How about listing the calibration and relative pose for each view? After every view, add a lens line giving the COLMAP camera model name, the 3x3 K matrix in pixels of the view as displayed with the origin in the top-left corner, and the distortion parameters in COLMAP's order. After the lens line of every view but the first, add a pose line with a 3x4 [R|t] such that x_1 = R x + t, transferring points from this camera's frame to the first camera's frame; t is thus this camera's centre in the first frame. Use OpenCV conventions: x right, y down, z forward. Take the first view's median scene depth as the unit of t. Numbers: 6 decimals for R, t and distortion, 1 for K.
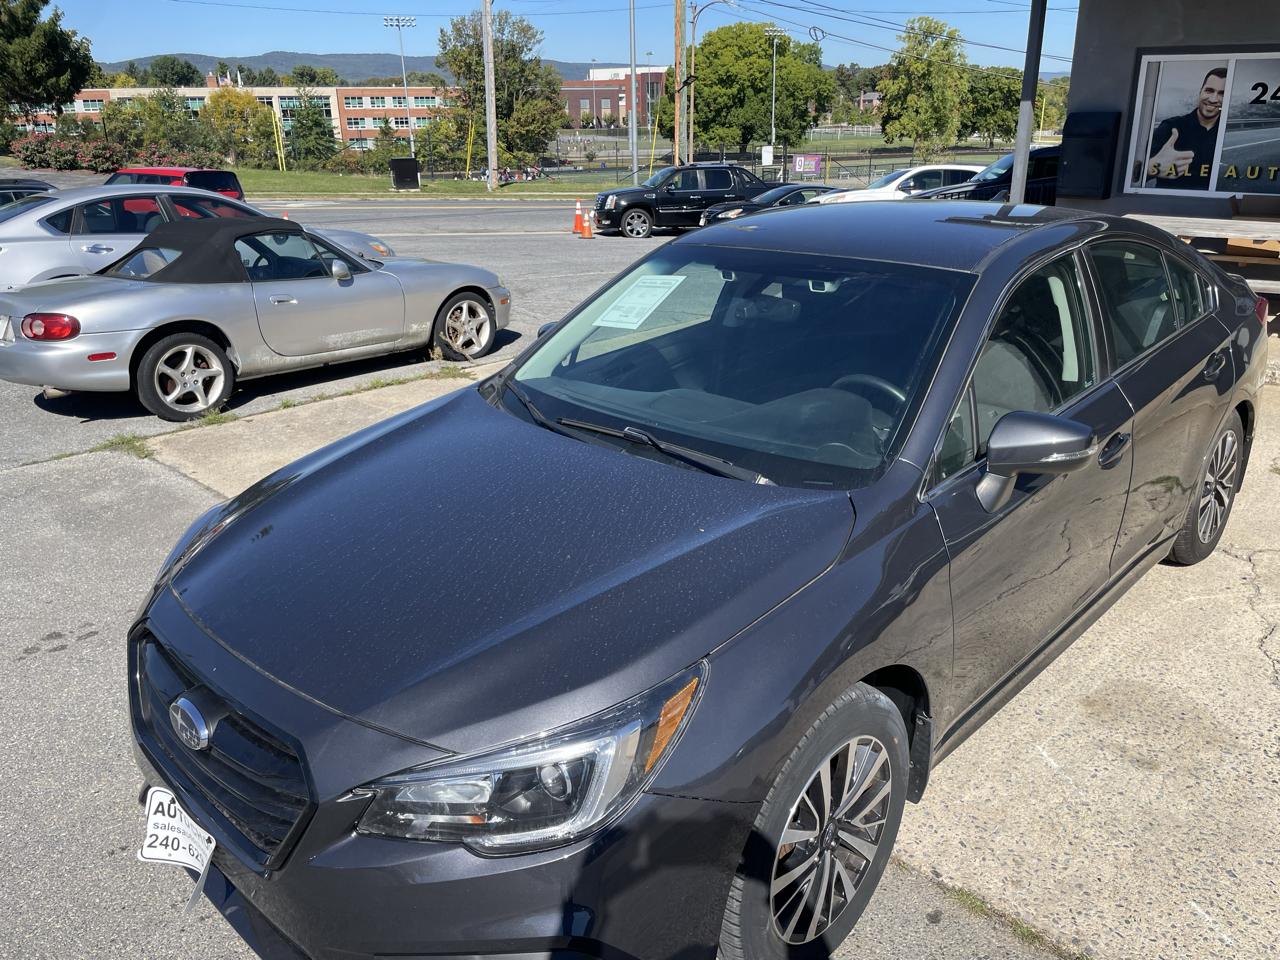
lens RADIAL K [[967.8, 0, 655.1], [0, 967.8, 466.6], [0, 0, 1]] dist [0.090291, -0.120151]
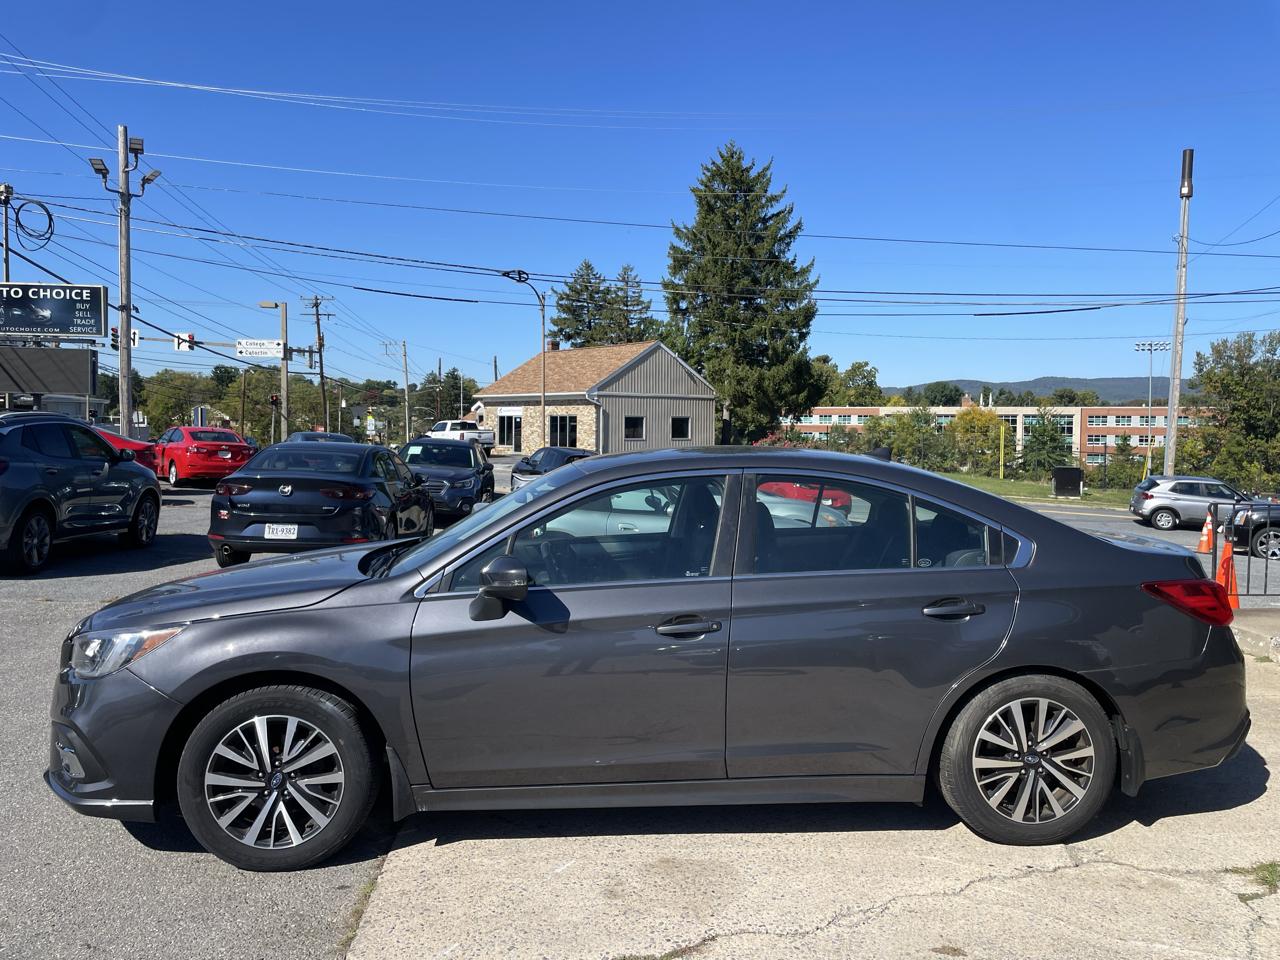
lens RADIAL K [[967.8, 0, 653.2], [0, 967.8, 466.9], [0, 0, 1]] dist [0.090291, -0.120151]
pose [[0.749386, 0.050292, -0.660221, 0.414328], [-0.248122, 0.945785, -0.209587, 0.019197], [0.613886, 0.320877, 0.721236, 0.015348]]
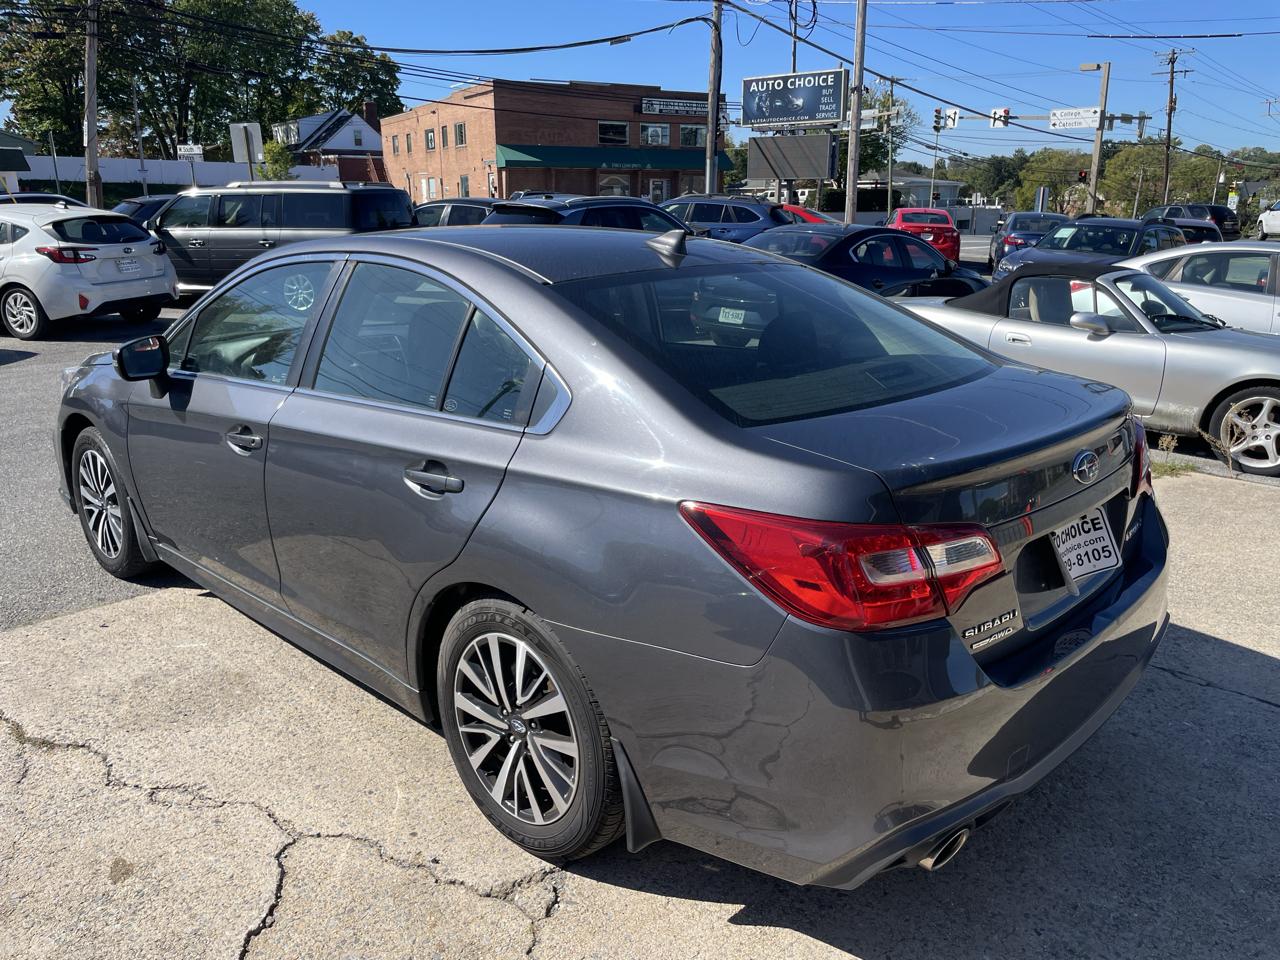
lens RADIAL K [[967.8, 0, 648.7], [0, 967.8, 473.3], [0, 0, 1]] dist [0.090291, -0.120151]
pose [[0.002330, 0.280562, -0.959833, 0.504713], [-0.343840, 0.901537, 0.262688, -0.138759], [0.939025, 0.329417, 0.098569, 0.447518]]
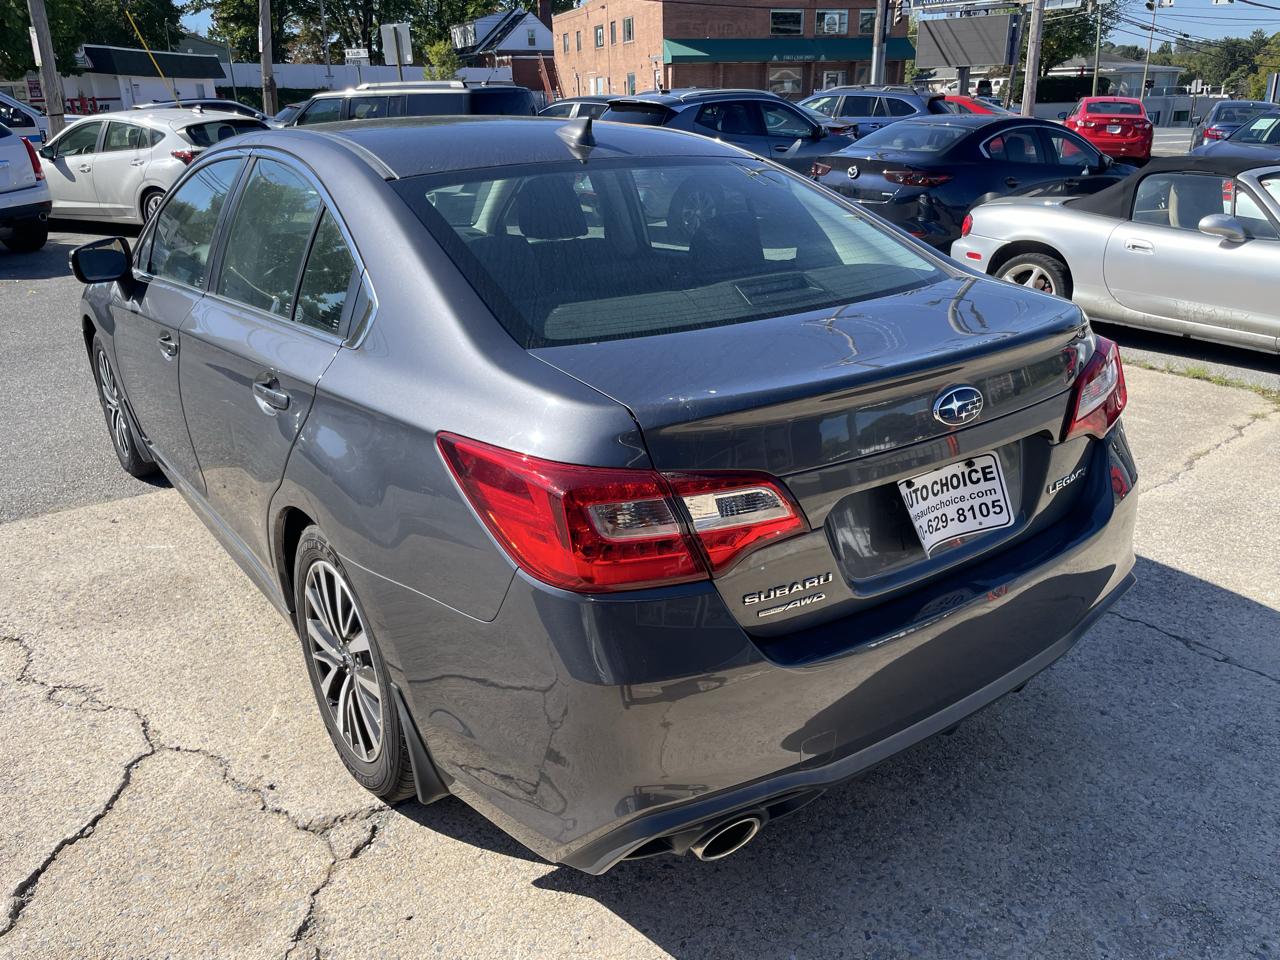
lens RADIAL K [[967.8, 0, 652.6], [0, 967.8, 477.3], [0, 0, 1]] dist [0.090291, -0.120151]
pose [[-0.167788, 0.368316, -0.914435, 0.468126], [-0.320094, 0.856972, 0.403904, -0.162296], [0.932409, 0.360475, -0.025894, 0.527723]]
